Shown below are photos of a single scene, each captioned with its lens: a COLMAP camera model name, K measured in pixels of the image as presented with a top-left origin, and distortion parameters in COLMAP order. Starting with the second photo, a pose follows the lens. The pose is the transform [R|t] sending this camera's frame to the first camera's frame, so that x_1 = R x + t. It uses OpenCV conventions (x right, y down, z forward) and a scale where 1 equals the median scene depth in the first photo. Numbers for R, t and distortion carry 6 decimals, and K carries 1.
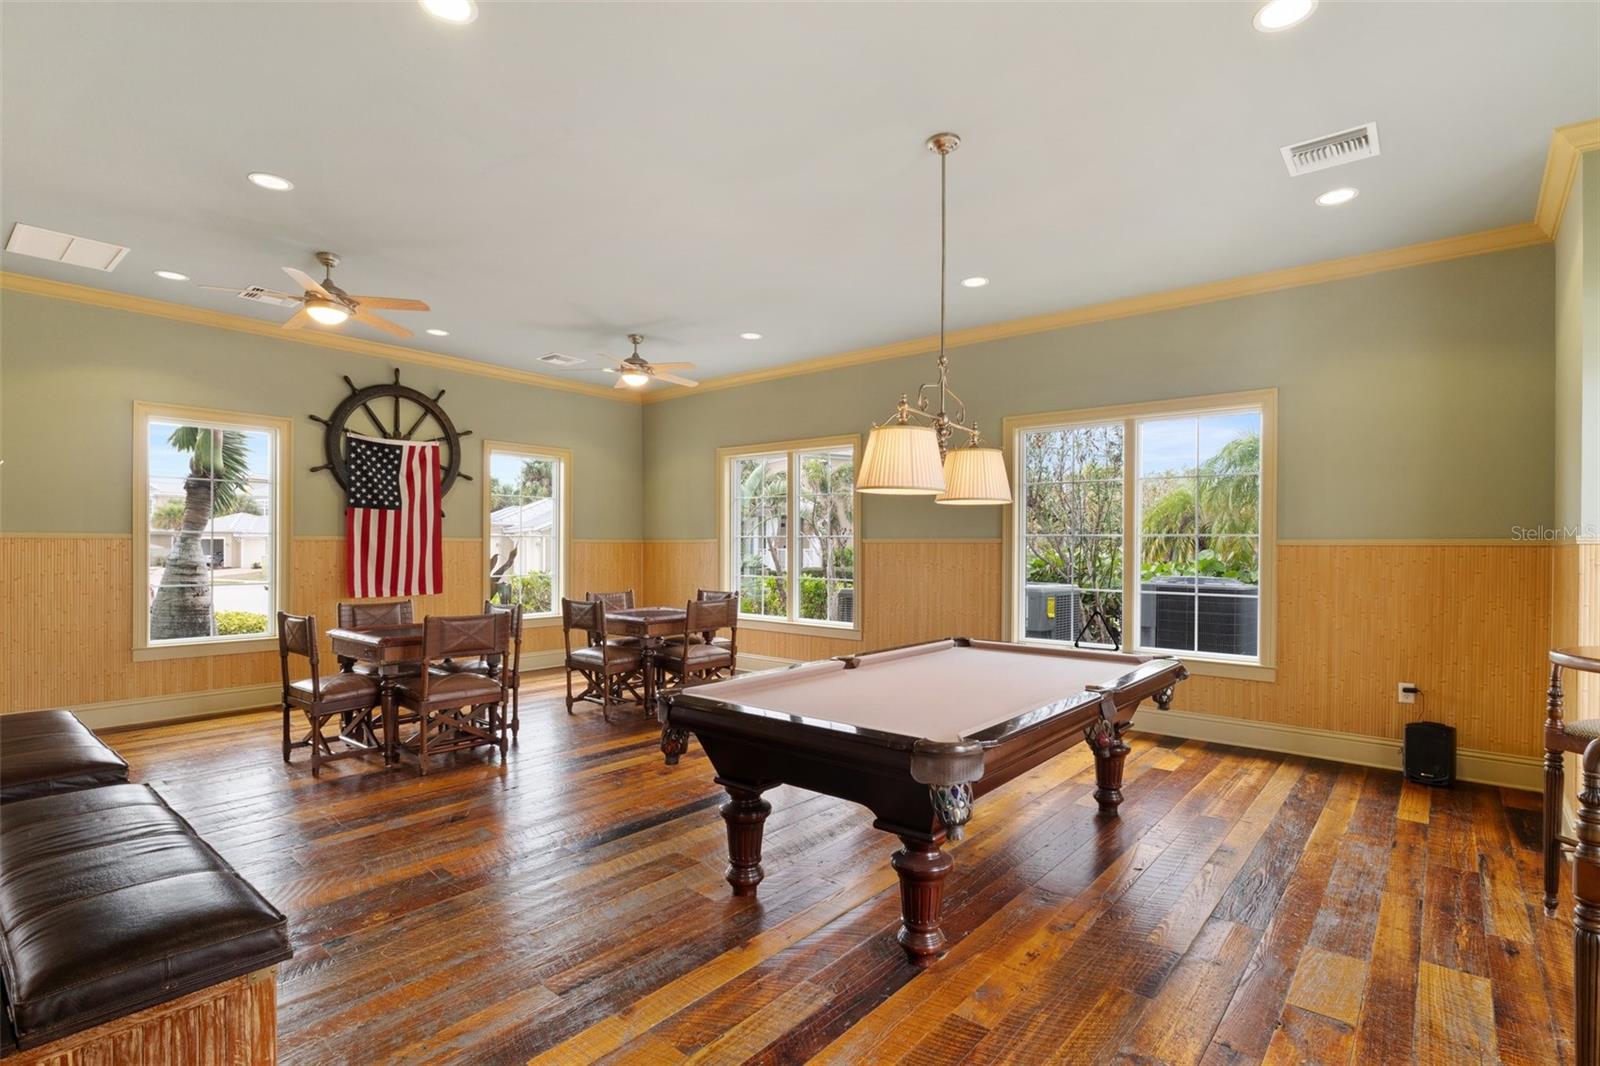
lens RADIAL K [[781.8, 0, 799.5], [0, 781.8, 543.3], [0, 0, 1]] dist [0.000387, -0.000405]
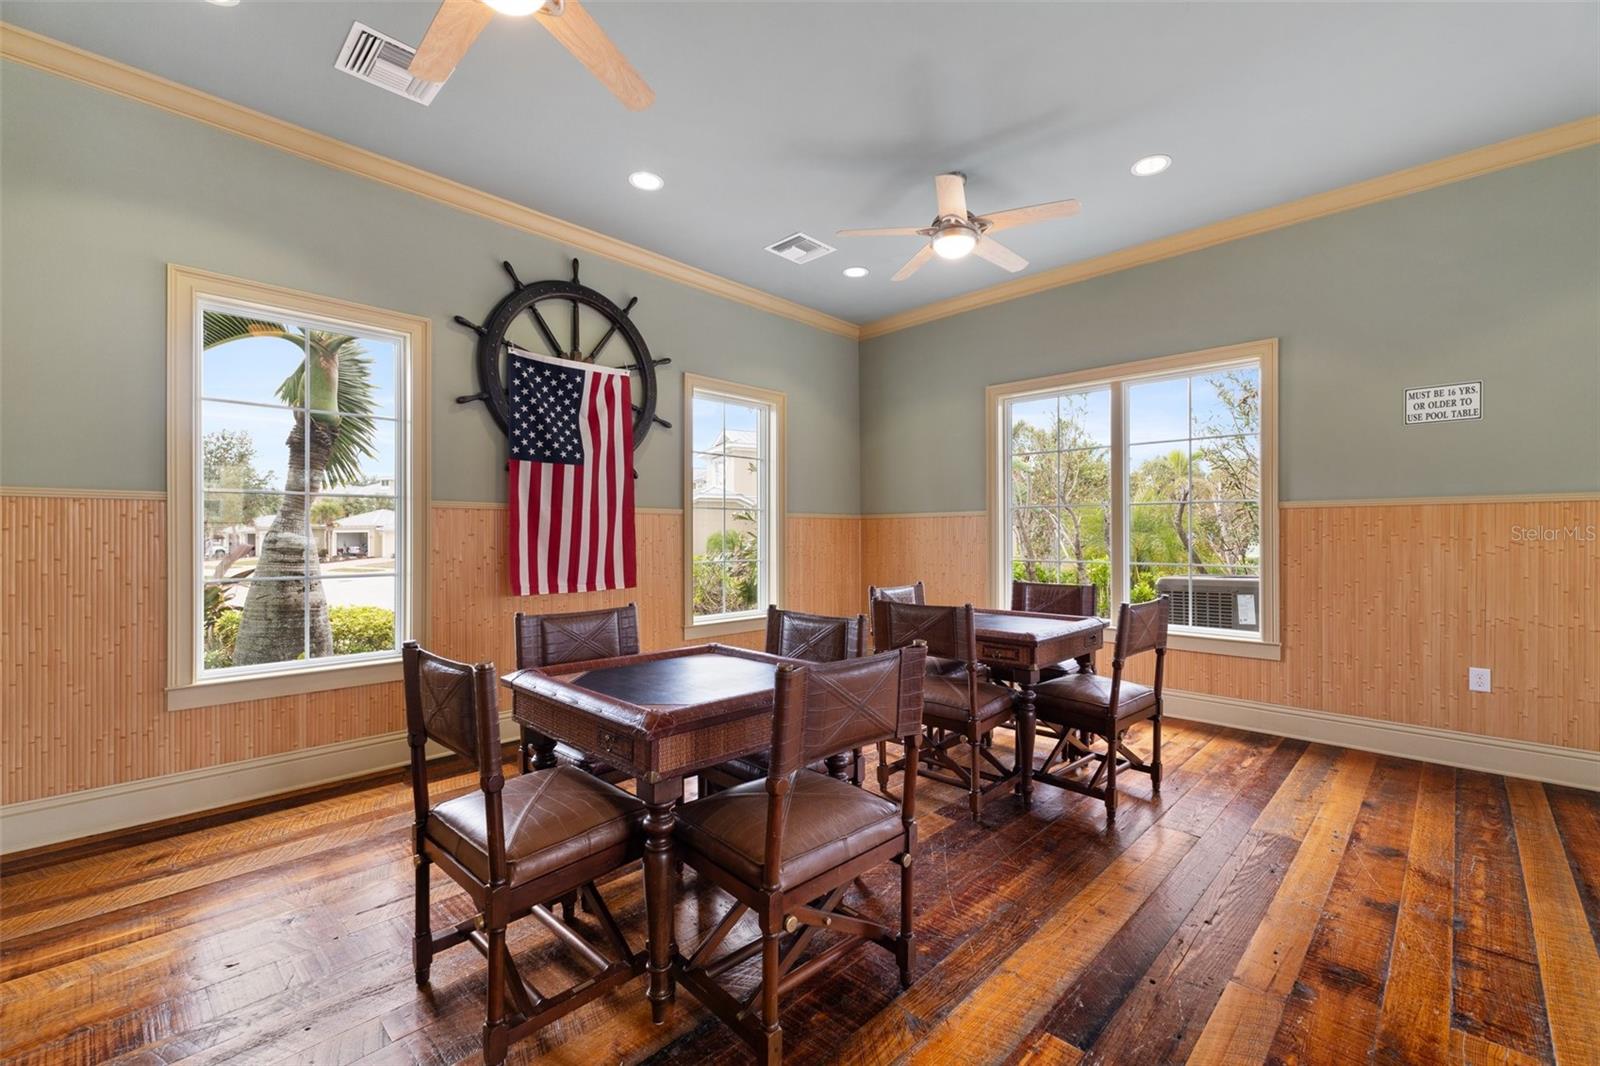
lens RADIAL K [[677.9, 0, 801.0], [0, 677.9, 529.9], [0, 0, 1]] dist [0.002910, 0.000509]
pose [[0.997585, -0.007218, -0.069073, -0.284595], [0.006746, 0.999952, -0.007064, 0.019174], [0.069121, 0.006581, 0.997587, 0.432184]]
